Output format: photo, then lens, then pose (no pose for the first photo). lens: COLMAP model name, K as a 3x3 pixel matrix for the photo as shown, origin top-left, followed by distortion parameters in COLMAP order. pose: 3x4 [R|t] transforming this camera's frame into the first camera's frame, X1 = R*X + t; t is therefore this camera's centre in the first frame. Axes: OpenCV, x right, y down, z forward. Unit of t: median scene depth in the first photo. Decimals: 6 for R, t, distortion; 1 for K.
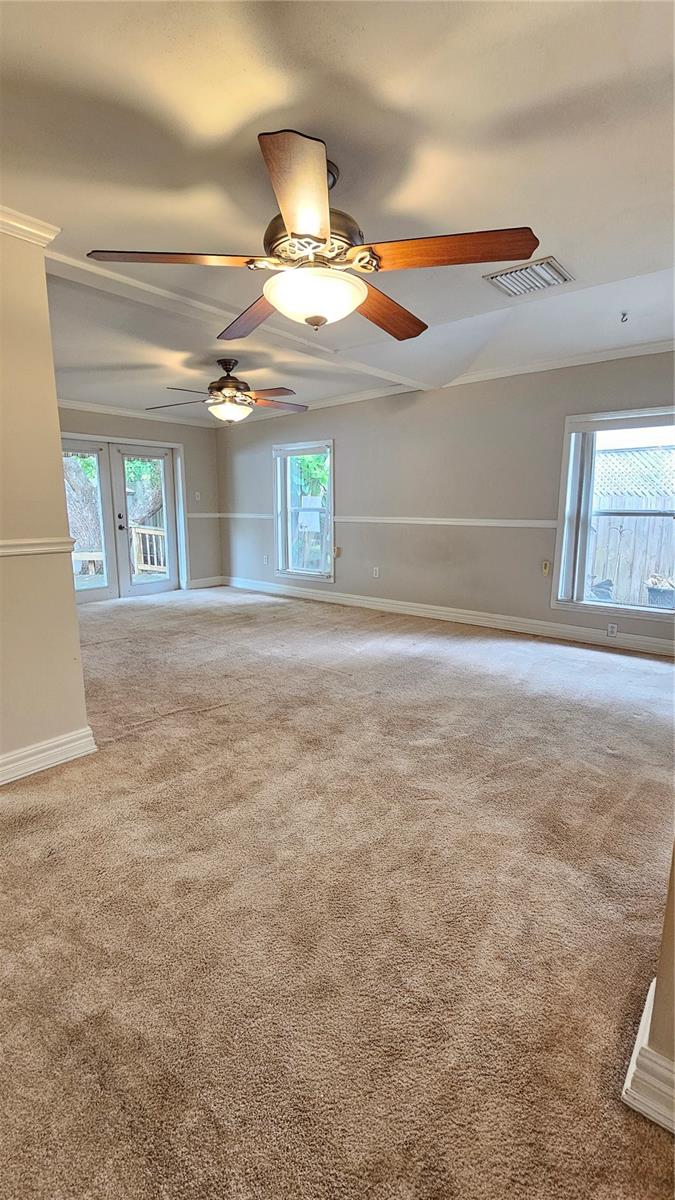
lens RADIAL K [[485.9, 0, 335.8], [0, 485.9, 583.3], [0, 0, 1]] dist [0.001352, 0.000148]
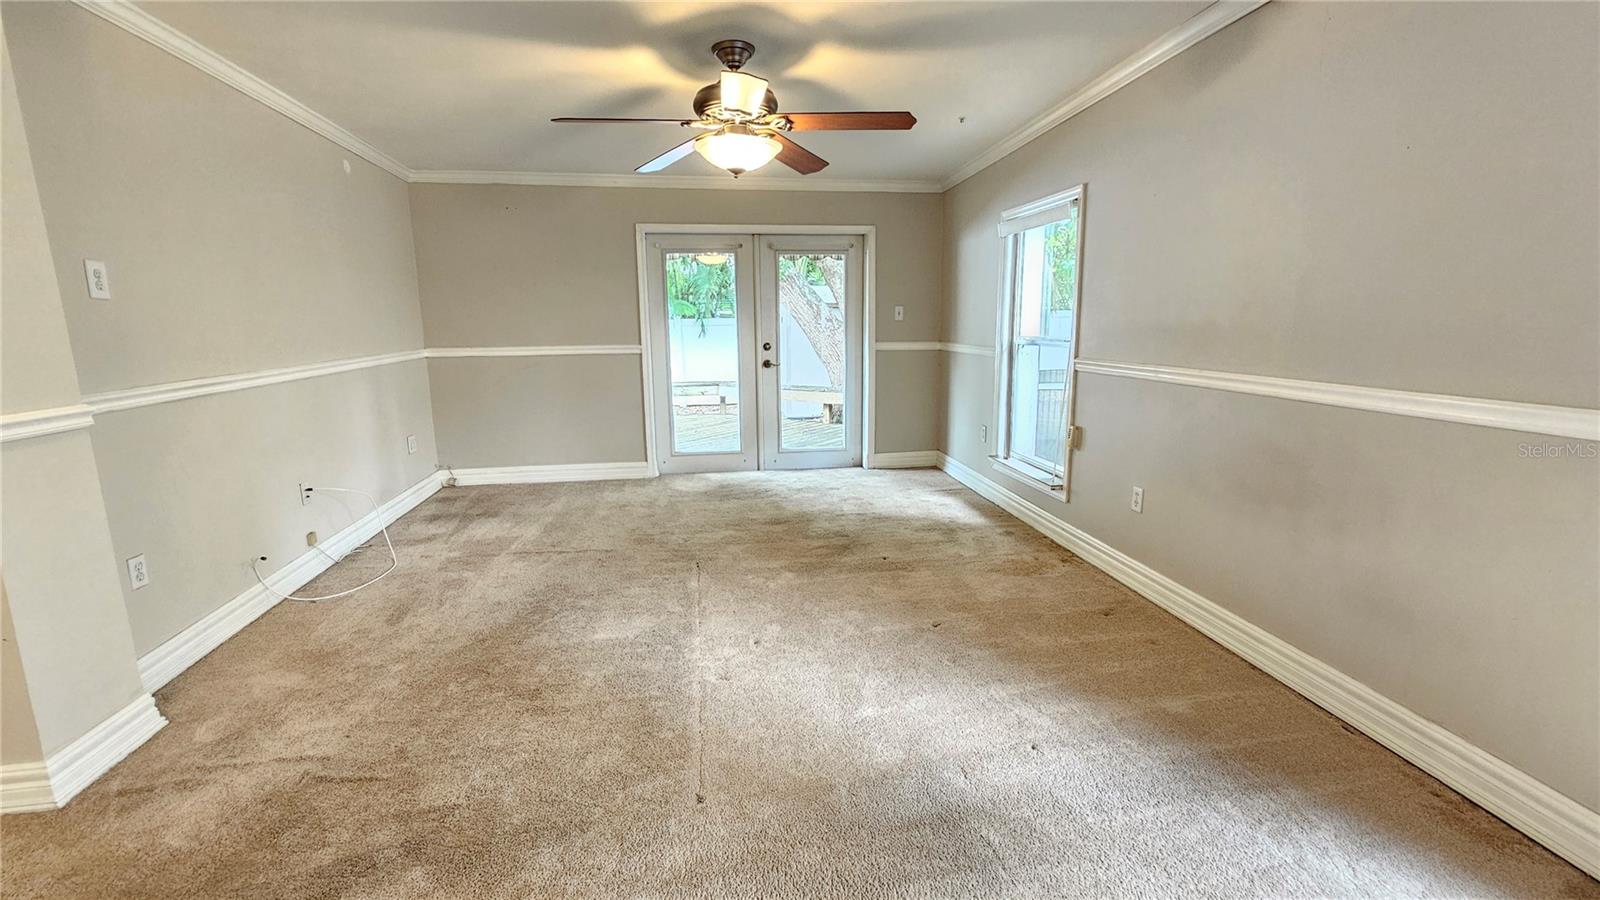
lens RADIAL K [[696.0, 0, 800.0], [0, 696.0, 450.0], [0, 0, 1]] dist [-0.000895, -0.000022]
pose [[0.763231, 0.113812, -0.636022, 0.203475], [-0.097419, 0.993381, 0.060856, -0.062116], [0.638739, 0.015514, 0.769267, 0.315129]]
